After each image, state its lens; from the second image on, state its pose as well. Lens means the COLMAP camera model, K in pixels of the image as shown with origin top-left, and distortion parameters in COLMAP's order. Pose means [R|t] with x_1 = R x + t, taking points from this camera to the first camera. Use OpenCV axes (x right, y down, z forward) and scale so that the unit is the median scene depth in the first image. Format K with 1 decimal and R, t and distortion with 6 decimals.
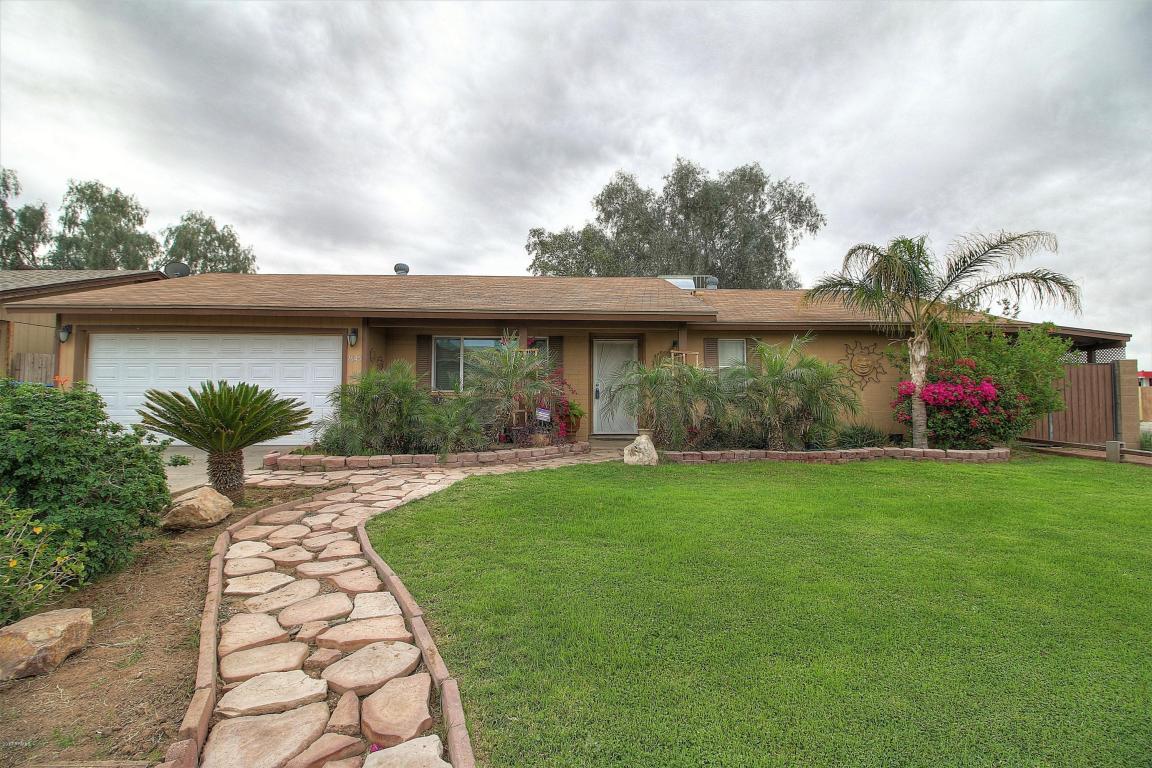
lens RADIAL K [[527.9, 0, 579.4], [0, 527.9, 378.3], [0, 0, 1]] dist [-0.019135, -0.000736]
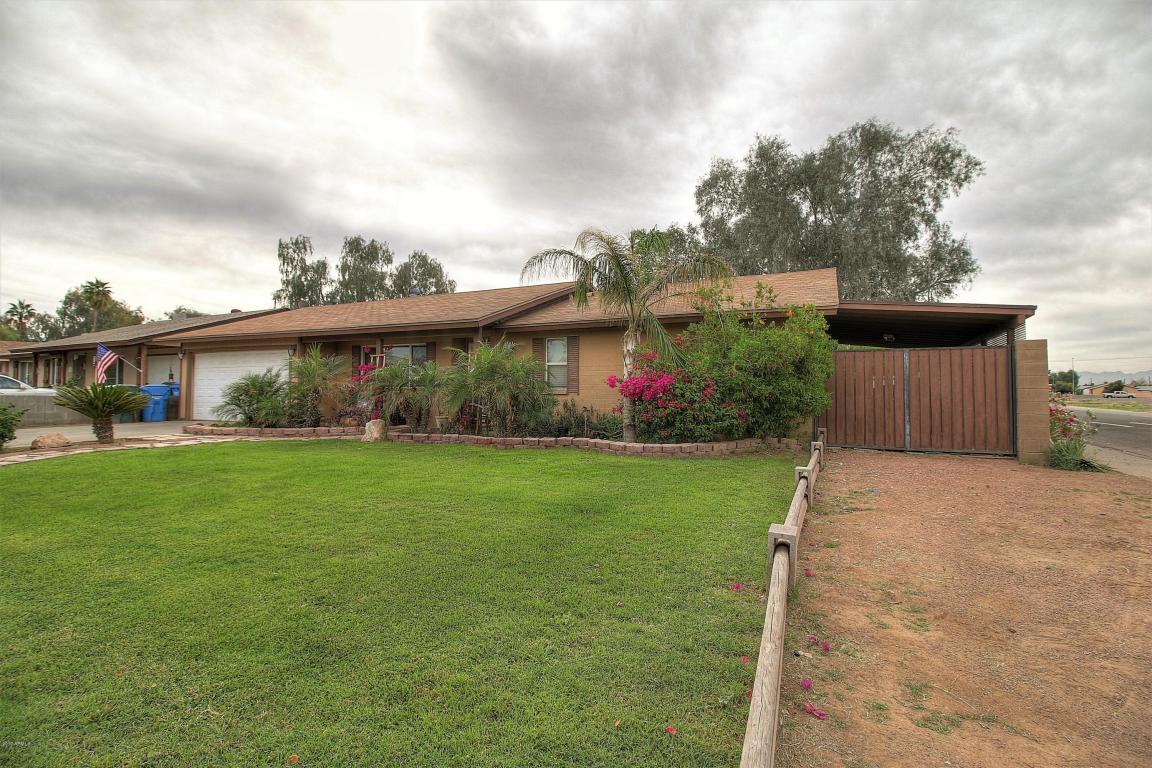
lens RADIAL K [[530.2, 0, 572.5], [0, 530.2, 382.8], [0, 0, 1]] dist [-0.001435, -0.000275]
pose [[0.887503, -0.006531, -0.460755, 0.321202], [0.012552, 0.999871, 0.010004, 0.003202], [0.460631, -0.014662, 0.887471, 0.008749]]
